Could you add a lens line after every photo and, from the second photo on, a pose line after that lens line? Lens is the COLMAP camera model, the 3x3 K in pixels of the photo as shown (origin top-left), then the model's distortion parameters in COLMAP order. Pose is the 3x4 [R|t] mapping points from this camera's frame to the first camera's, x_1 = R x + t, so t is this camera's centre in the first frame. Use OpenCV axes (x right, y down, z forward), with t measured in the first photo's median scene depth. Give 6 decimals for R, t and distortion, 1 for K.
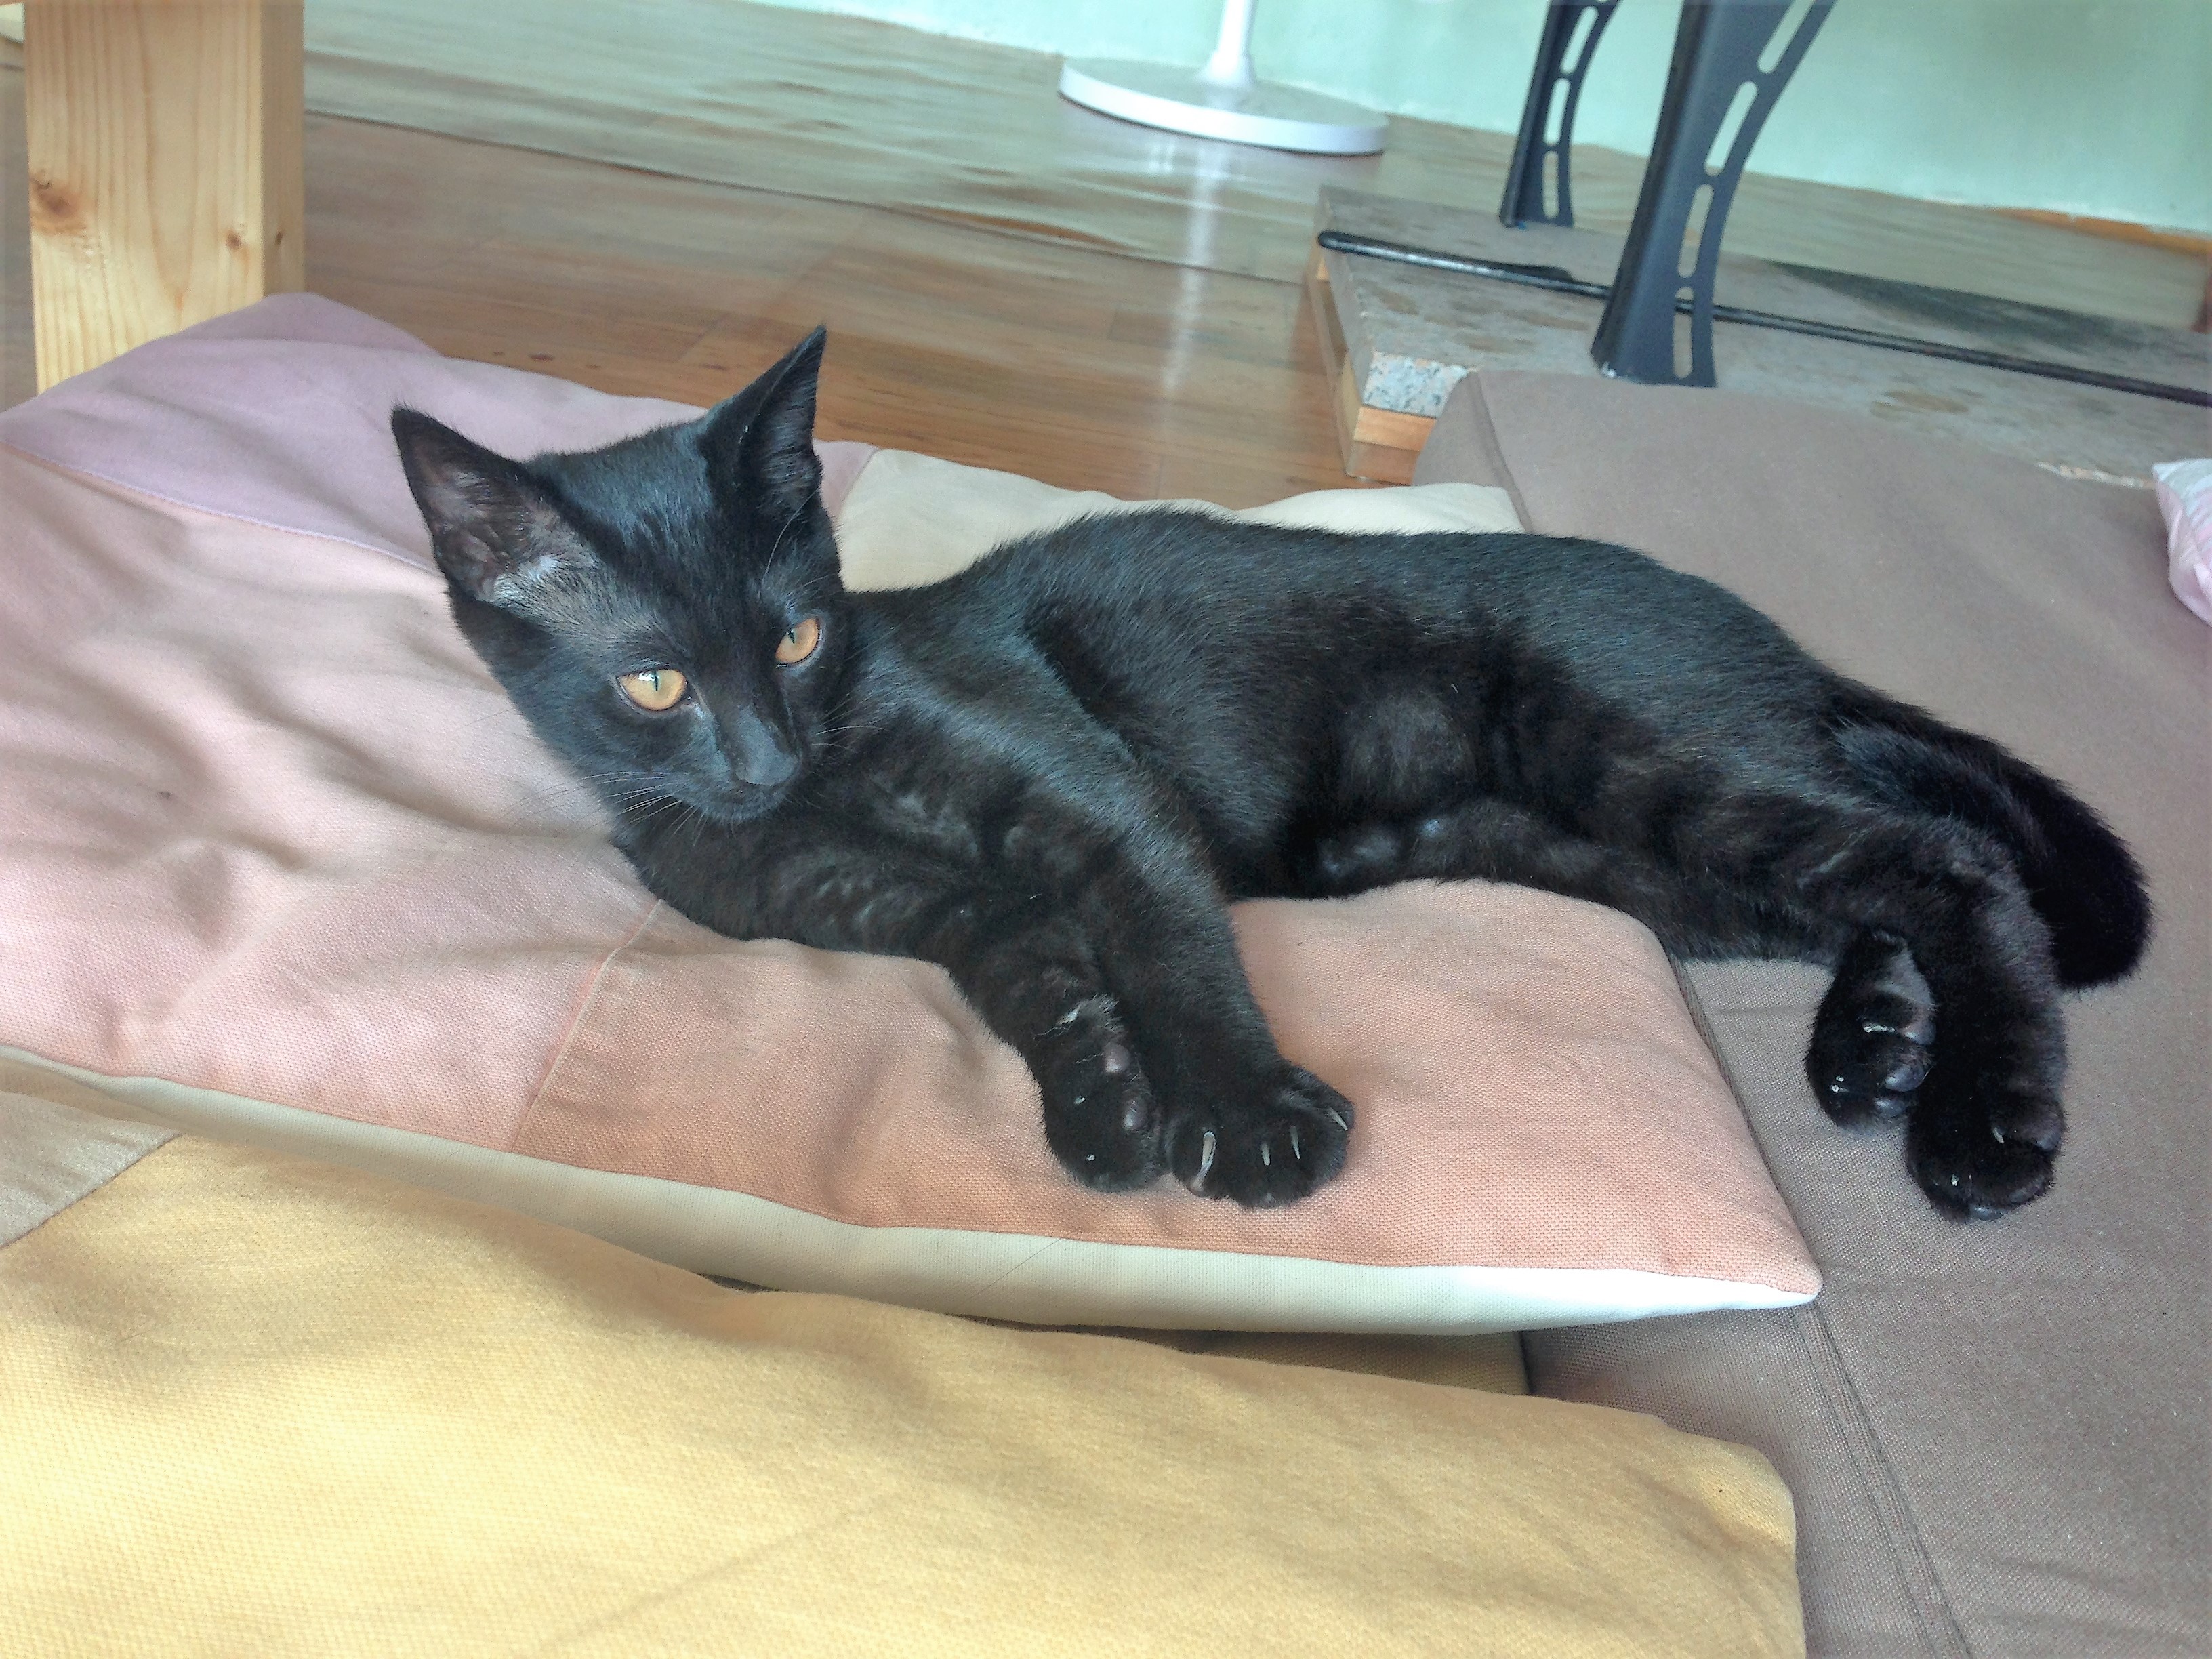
lens RADIAL K [[2031.1, 0, 1092.3], [0, 2031.1, 857.8], [0, 0, 1]] dist [0.027069, 0.000000]
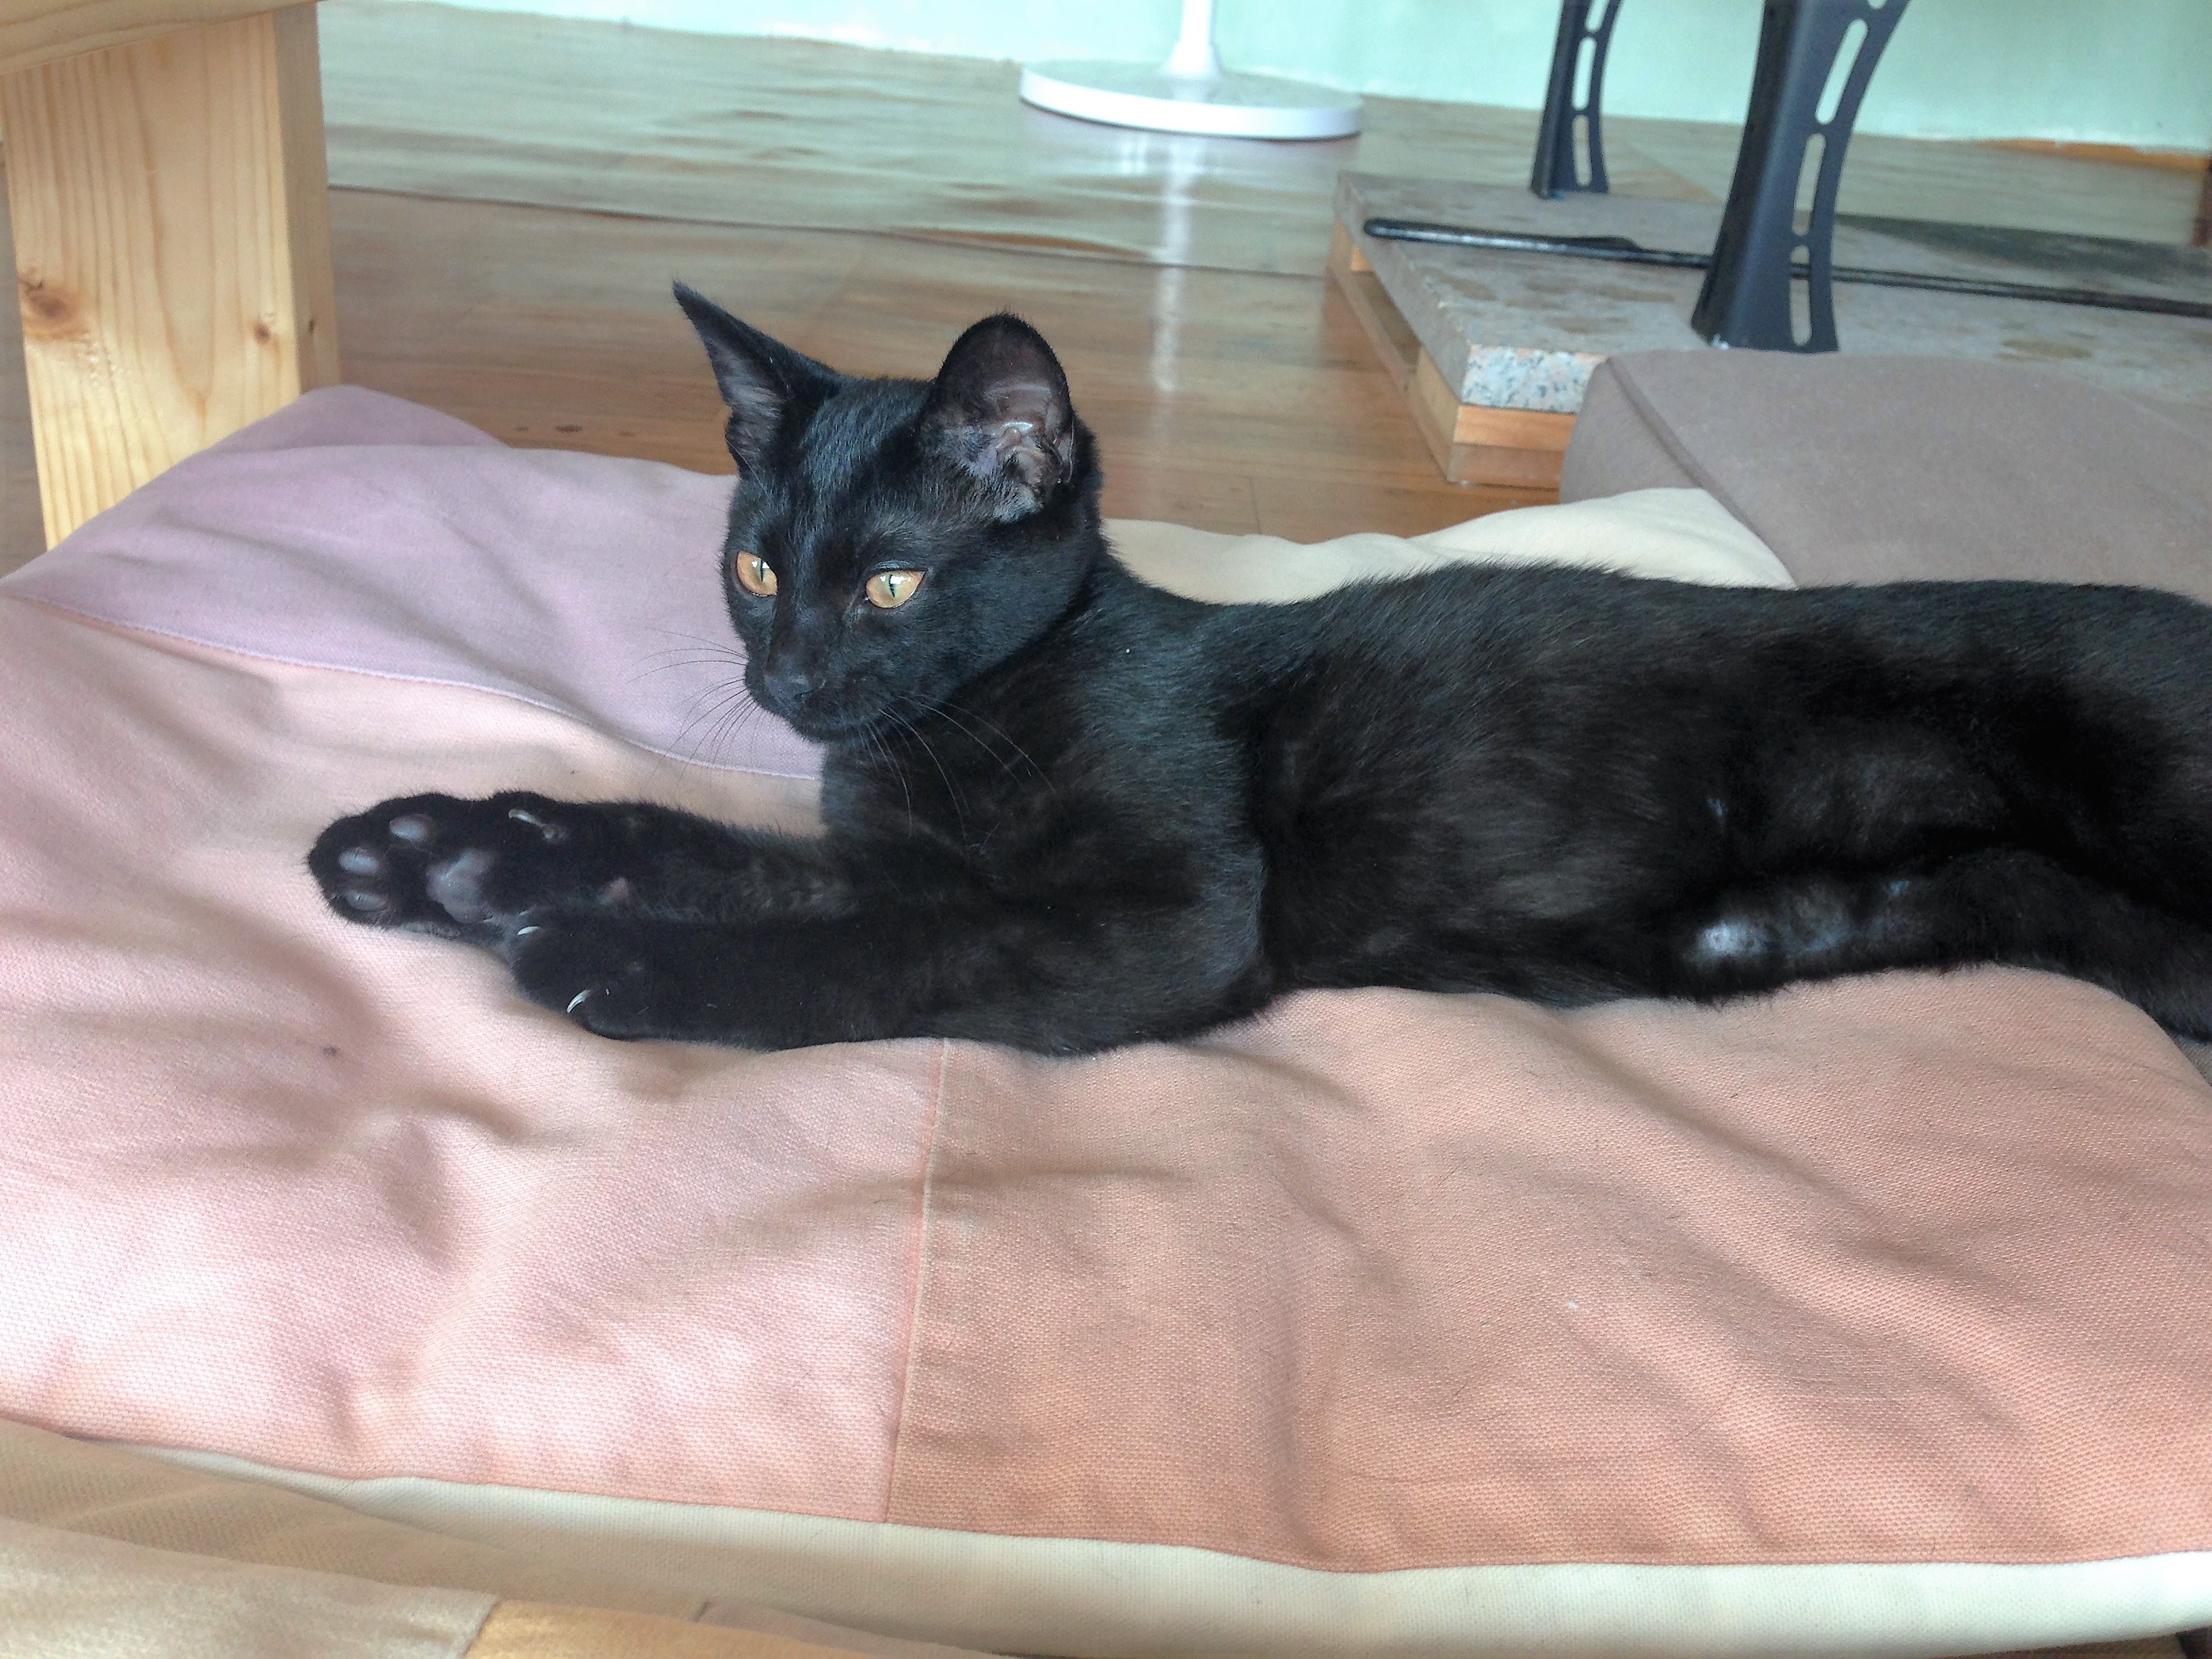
lens RADIAL K [[2031.1, 0, 1093.1], [0, 2031.1, 848.0], [0, 0, 1]] dist [0.027069, 0.000000]
pose [[0.995820, -0.088305, 0.023319, -0.113205], [0.088453, 0.996066, -0.005366, -0.050822], [-0.022753, 0.007406, 0.999714, 0.135600]]
